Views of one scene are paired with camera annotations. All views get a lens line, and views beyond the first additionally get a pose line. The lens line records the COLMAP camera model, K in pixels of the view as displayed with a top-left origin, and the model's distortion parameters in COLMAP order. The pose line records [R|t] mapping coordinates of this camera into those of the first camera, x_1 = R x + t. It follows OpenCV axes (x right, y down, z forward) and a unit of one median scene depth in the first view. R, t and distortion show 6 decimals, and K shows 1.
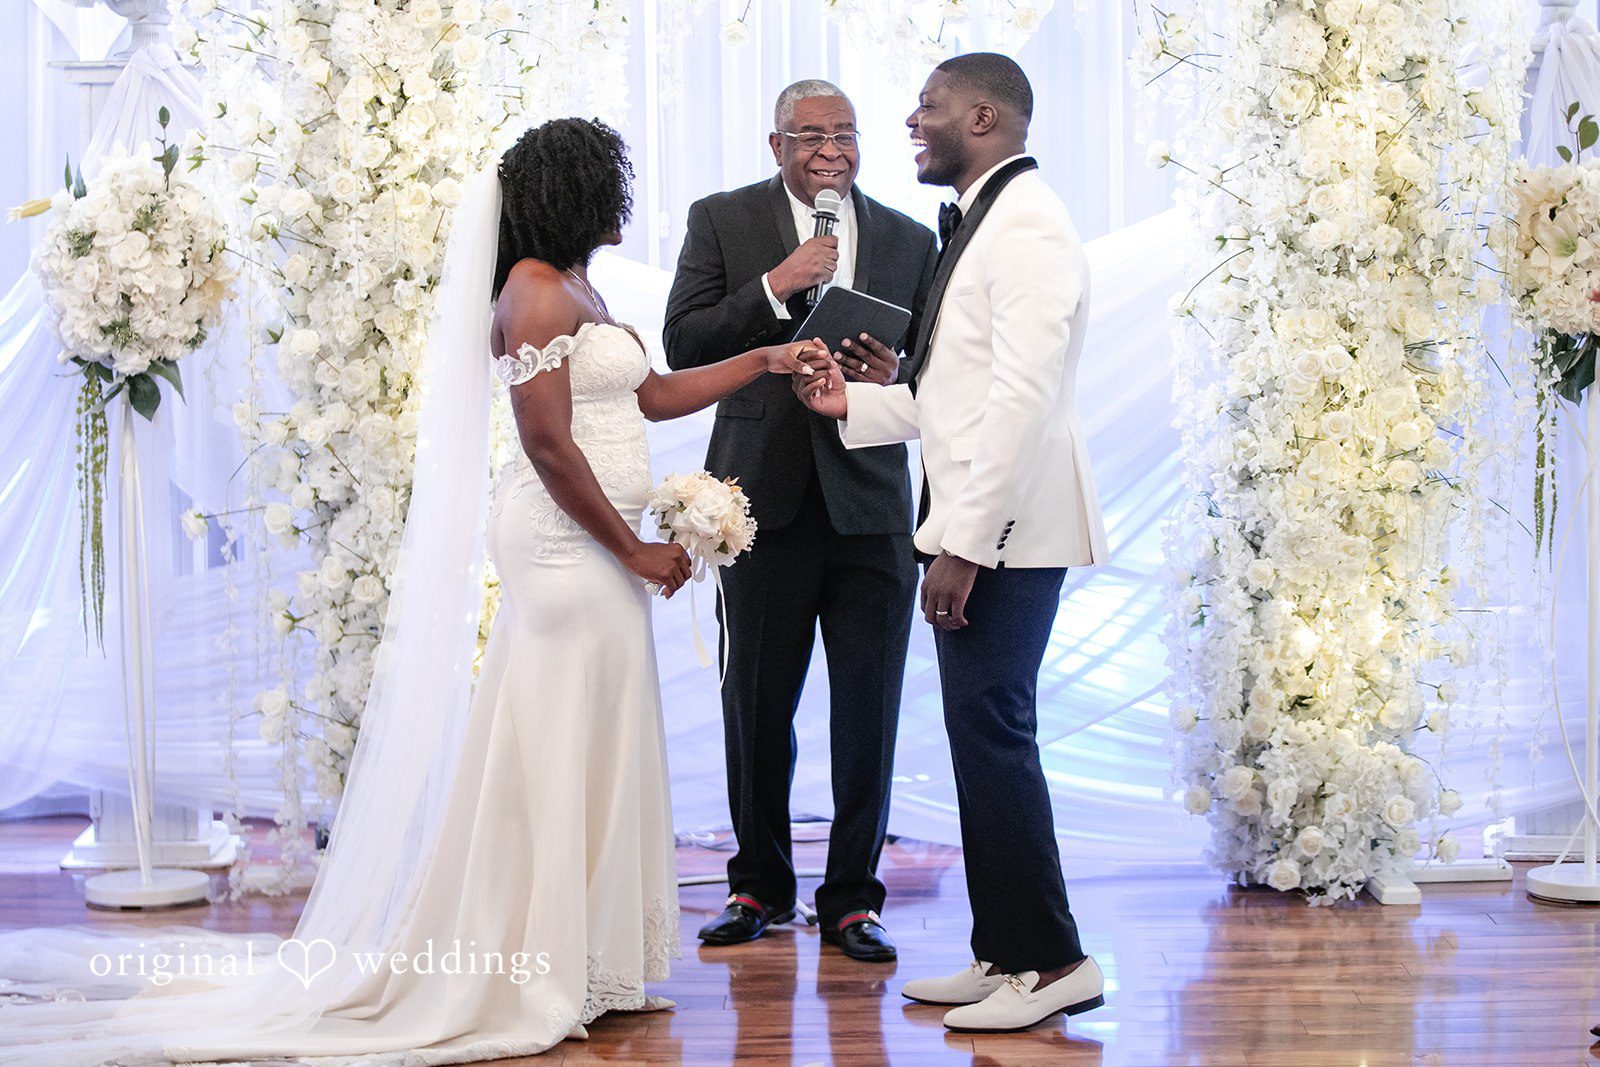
lens RADIAL K [[3535.9, 0, 800.0], [0, 3535.9, 533.5], [0, 0, 1]] dist [-0.491231, 0.832469]
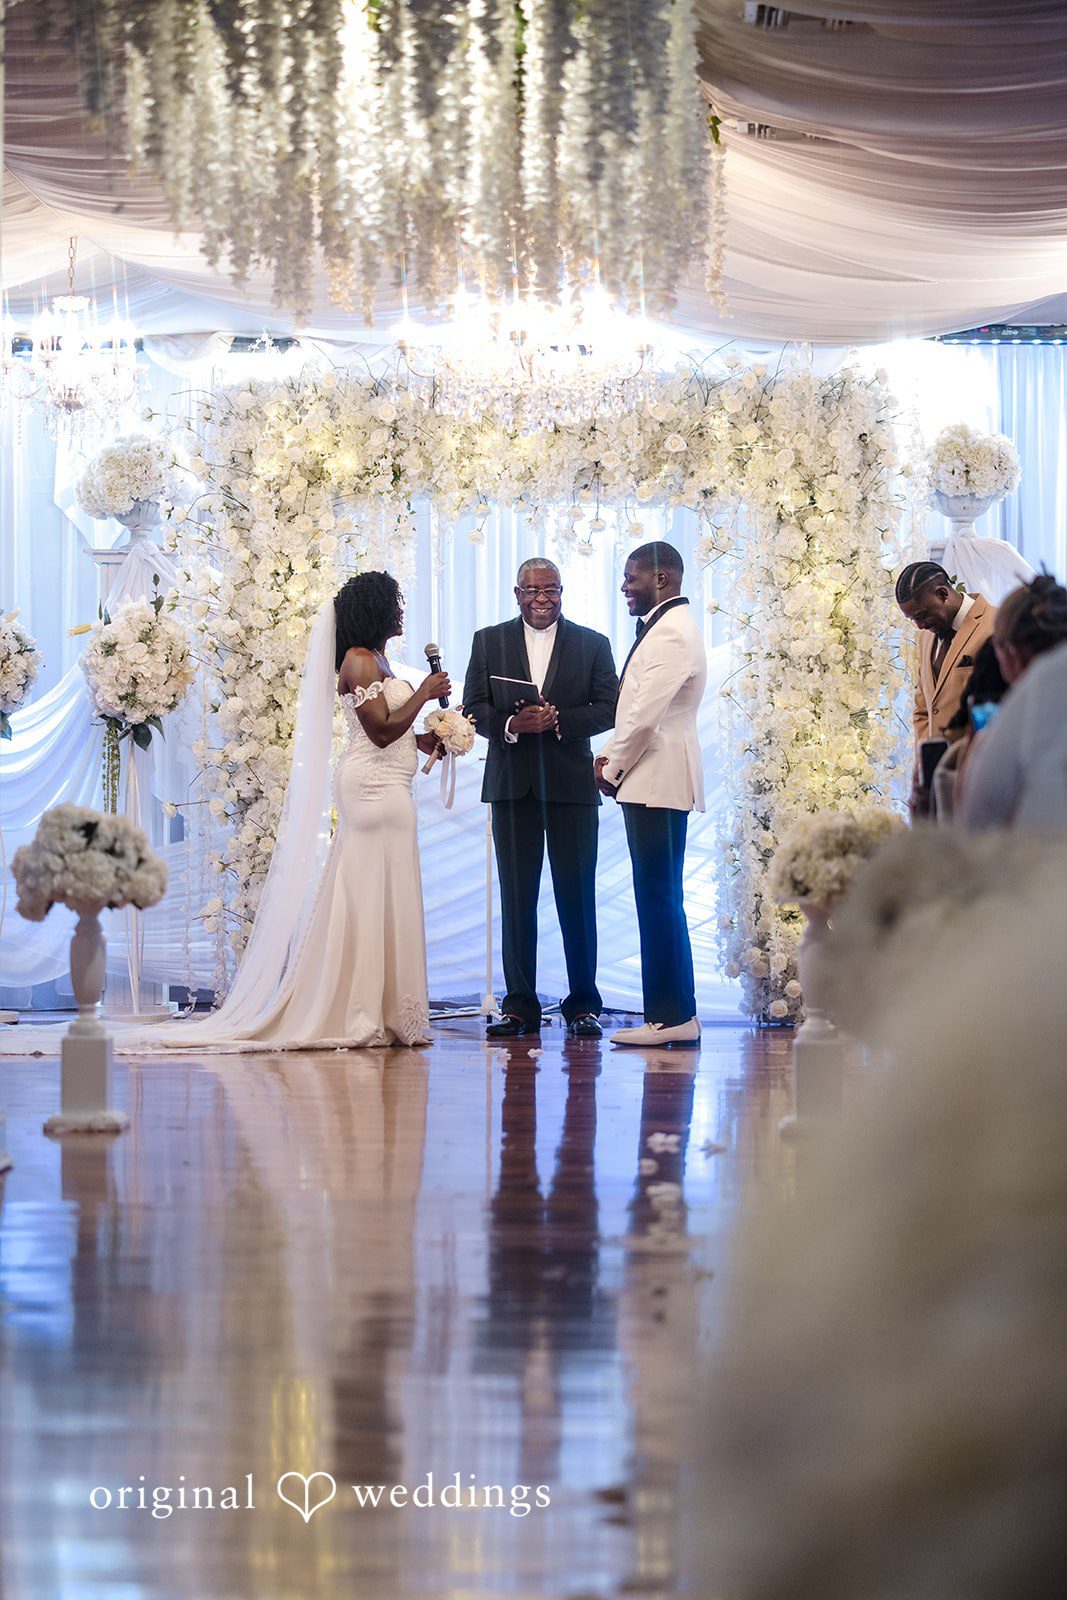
lens RADIAL K [[3535.9, 0, 533.5], [0, 3535.9, 800.0], [0, 0, 1]] dist [-0.491231, 0.832469]
pose [[0.999270, 0.008975, -0.037144, 0.079246], [-0.011920, 0.996736, -0.079842, 0.135358], [0.036306, 0.080227, 0.996115, -0.788913]]
